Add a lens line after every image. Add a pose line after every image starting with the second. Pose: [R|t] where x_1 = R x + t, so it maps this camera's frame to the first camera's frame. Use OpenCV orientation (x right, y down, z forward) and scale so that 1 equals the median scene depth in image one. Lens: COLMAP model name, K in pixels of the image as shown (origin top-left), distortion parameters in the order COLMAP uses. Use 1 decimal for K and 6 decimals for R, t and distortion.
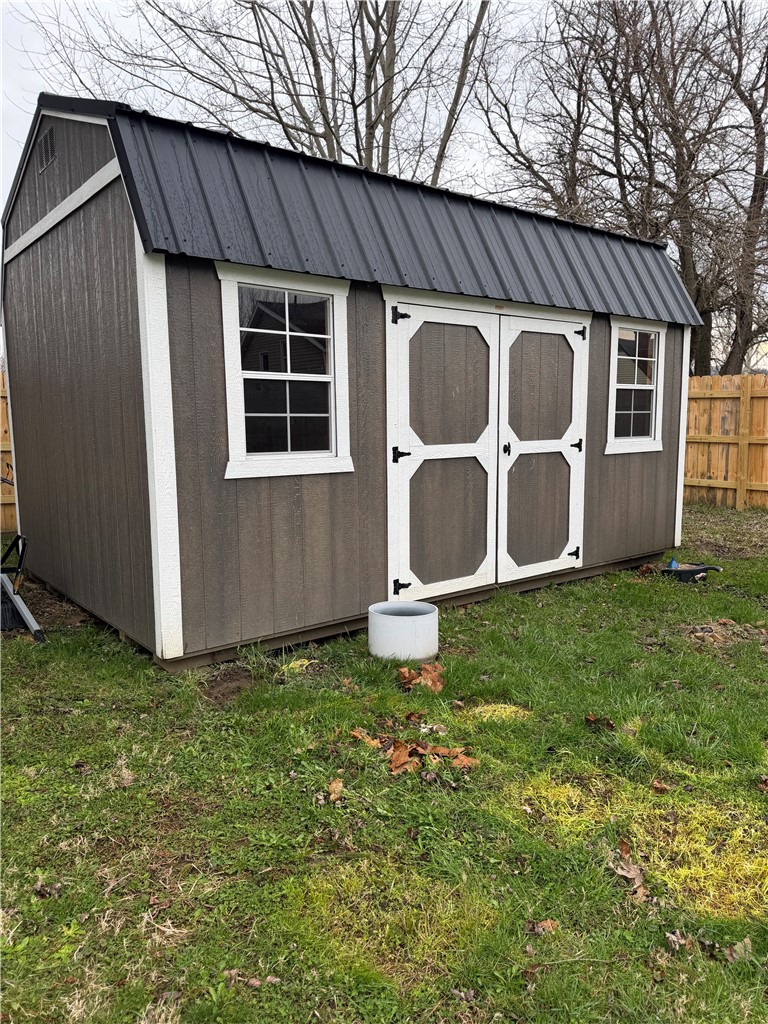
lens RADIAL K [[717.1, 0, 386.5], [0, 717.1, 509.9], [0, 0, 1]] dist [0.066840, -0.052825]
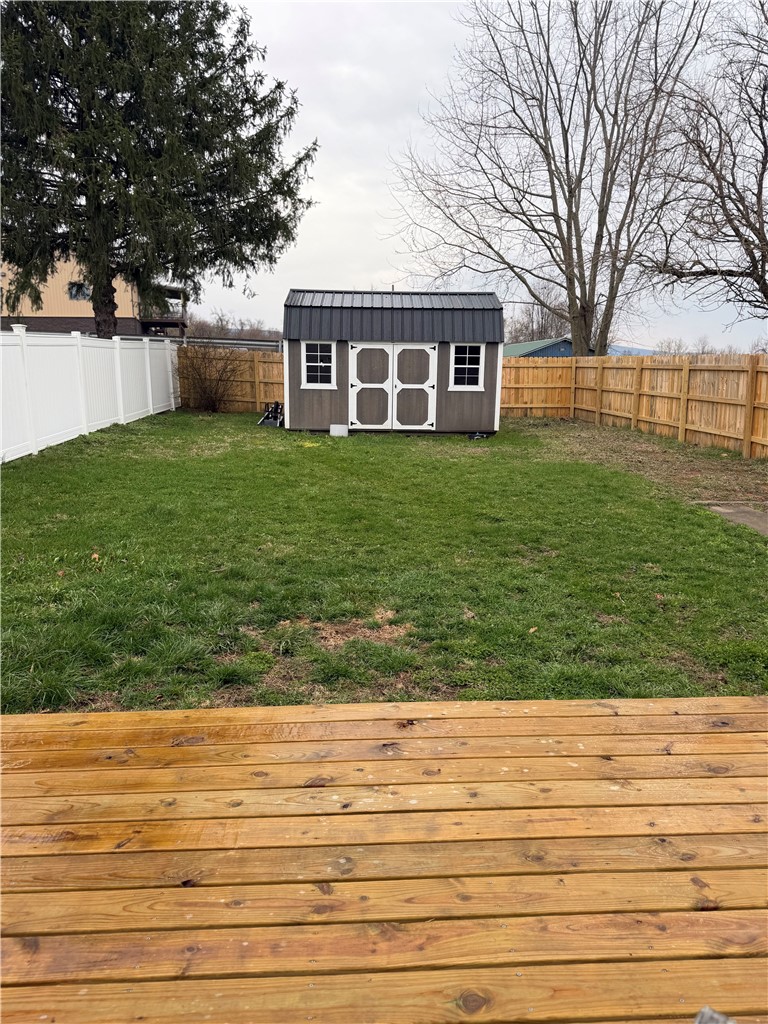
lens RADIAL K [[717.1, 0, 384.1], [0, 717.1, 511.8], [0, 0, 1]] dist [0.066840, -0.052825]
pose [[0.797486, 0.130013, -0.589163, 2.136152], [-0.098053, 0.991453, 0.086065, 0.203724], [0.595317, -0.010866, 0.803417, -1.649021]]
